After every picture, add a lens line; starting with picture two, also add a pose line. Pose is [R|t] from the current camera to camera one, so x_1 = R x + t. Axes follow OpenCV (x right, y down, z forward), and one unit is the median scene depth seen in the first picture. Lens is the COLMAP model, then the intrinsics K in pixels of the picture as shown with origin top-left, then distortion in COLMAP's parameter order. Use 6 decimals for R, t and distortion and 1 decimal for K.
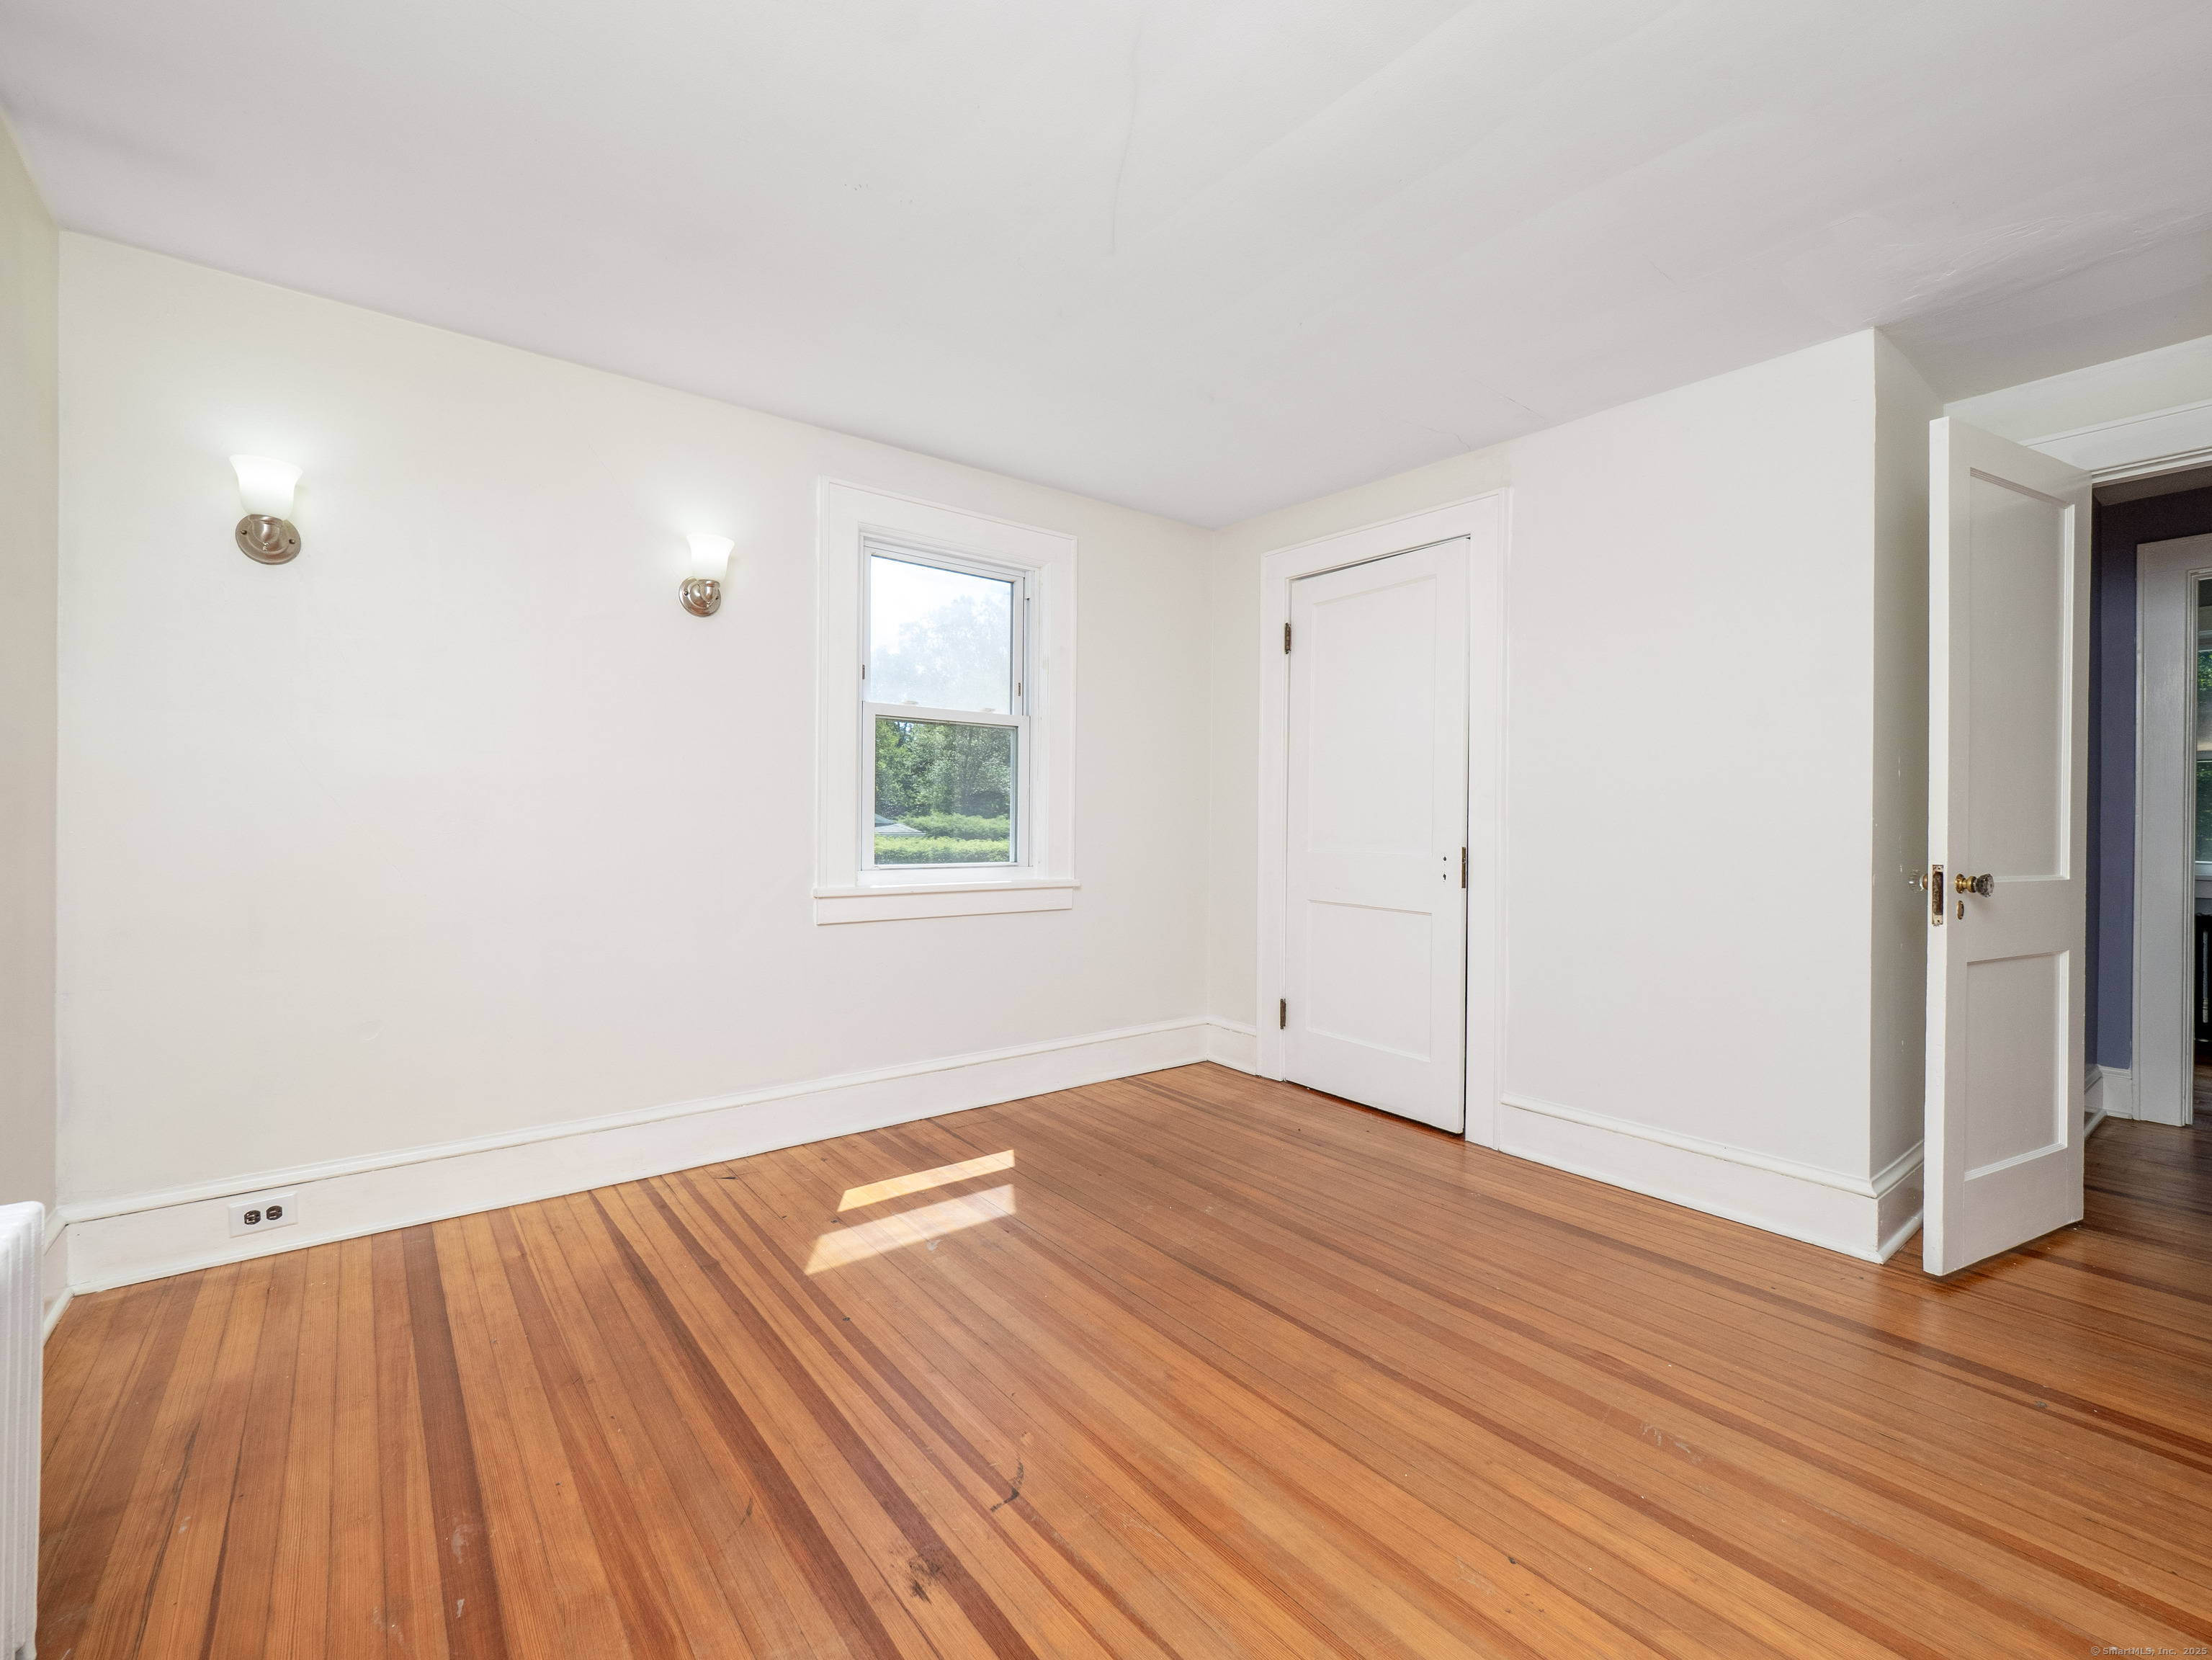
lens RADIAL K [[948.6, 0, 1090.0], [0, 948.6, 832.1], [0, 0, 1]] dist [-0.011101, -0.000410]
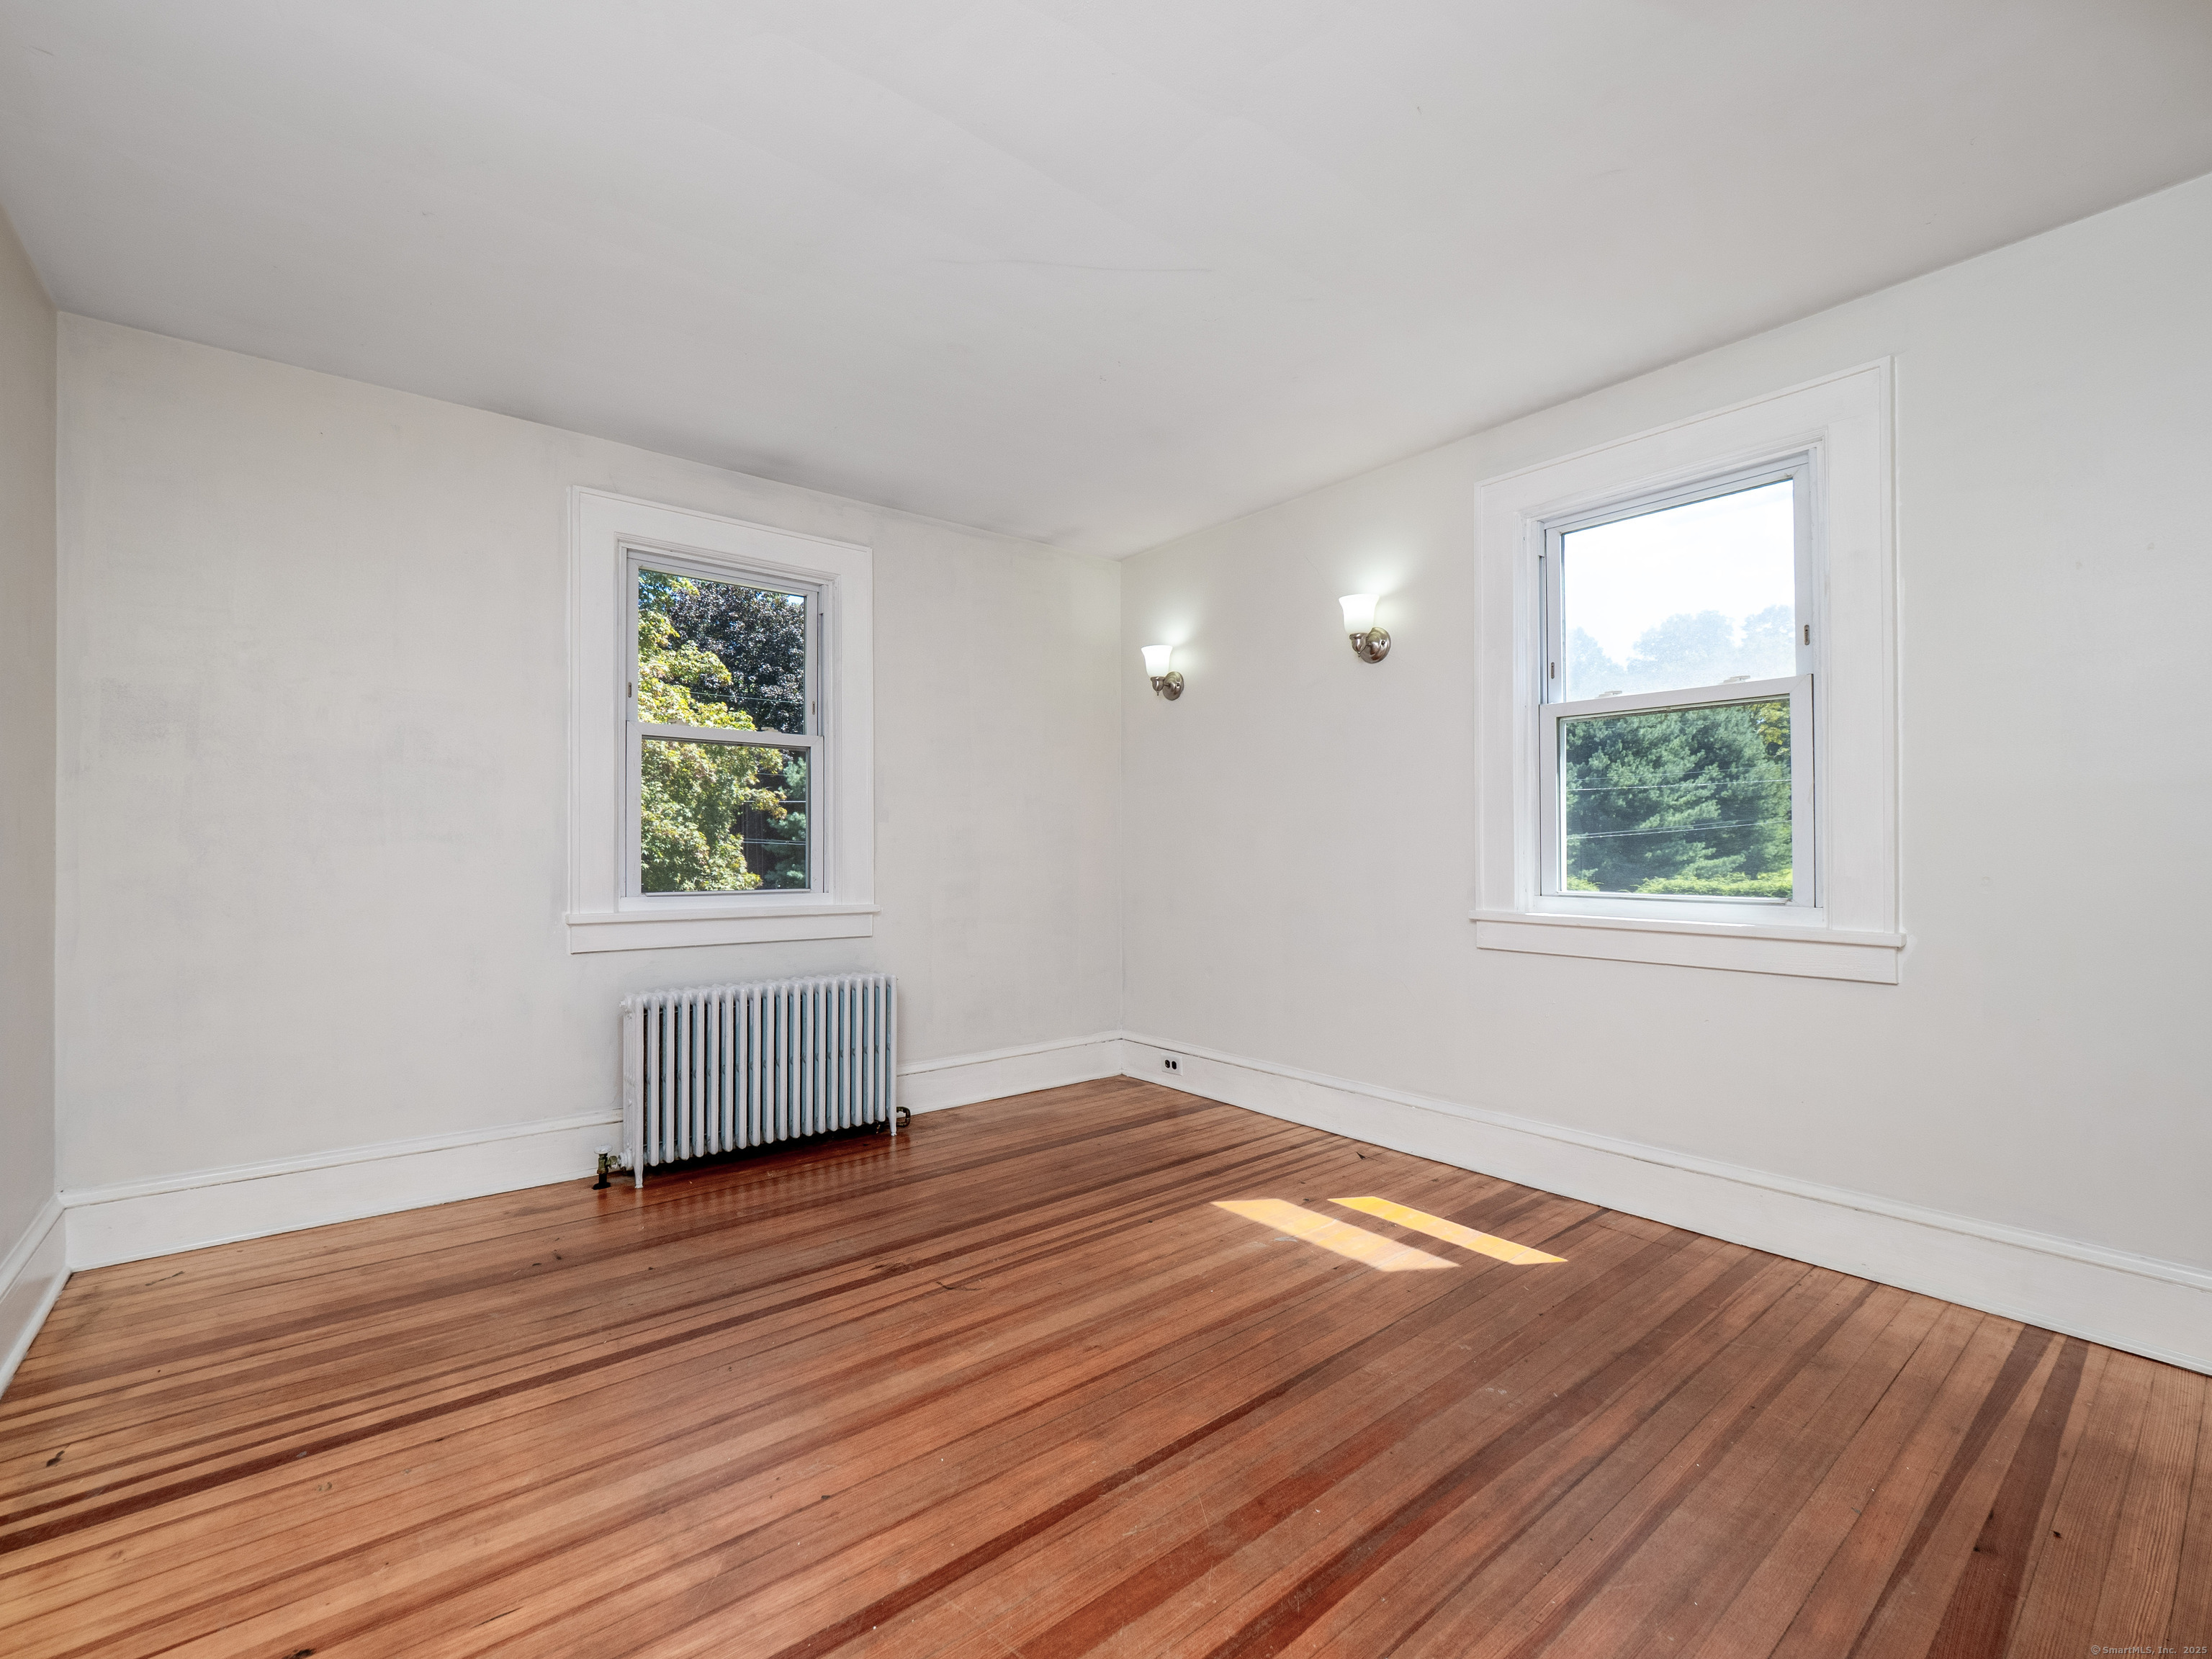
lens RADIAL K [[948.4, 0, 1088.1], [0, 948.4, 836.3], [0, 0, 1]] dist [-0.011101, -0.000410]
pose [[0.041585, -0.010720, -0.999077, 0.841467], [-0.015754, 0.999811, -0.011384, -0.013301], [0.999011, 0.016213, 0.041408, 0.652833]]
